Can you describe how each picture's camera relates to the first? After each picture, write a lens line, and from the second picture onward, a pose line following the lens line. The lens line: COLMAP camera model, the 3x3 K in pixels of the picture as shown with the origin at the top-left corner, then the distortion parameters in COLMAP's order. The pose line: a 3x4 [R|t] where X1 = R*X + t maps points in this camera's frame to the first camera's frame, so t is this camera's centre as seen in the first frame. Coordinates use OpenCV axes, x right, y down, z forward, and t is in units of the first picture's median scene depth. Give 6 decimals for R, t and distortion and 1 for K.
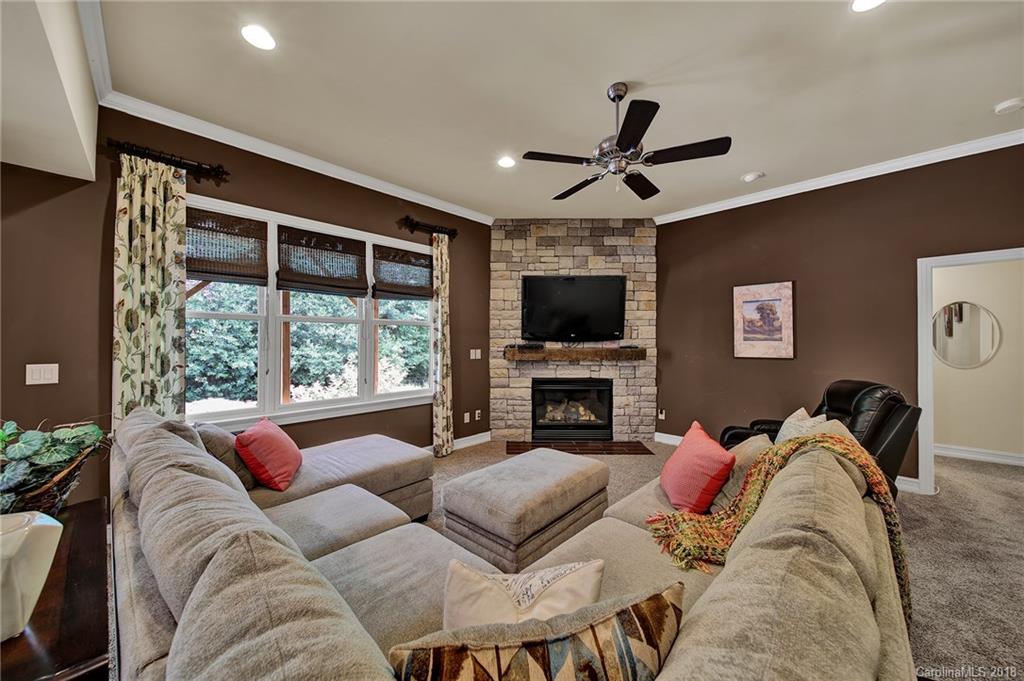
lens RADIAL K [[362.3, 0, 508.0], [0, 362.3, 336.7], [0, 0, 1]] dist [-0.001034, -0.000078]
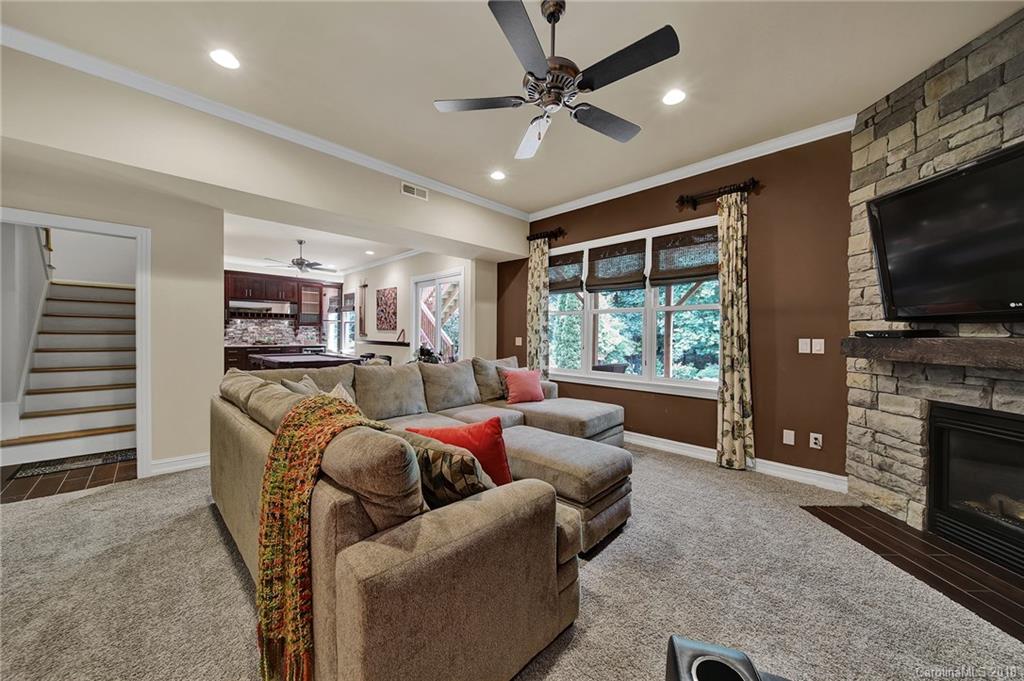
lens RADIAL K [[362.3, 0, 508.0], [0, 362.3, 336.7], [0, 0, 1]] dist [-0.001034, -0.000078]
pose [[-0.018520, 0.003381, -0.999823, 0.652584], [-0.002678, 0.999991, 0.003432, 0.034889], [0.999825, 0.002742, -0.018511, 0.529394]]
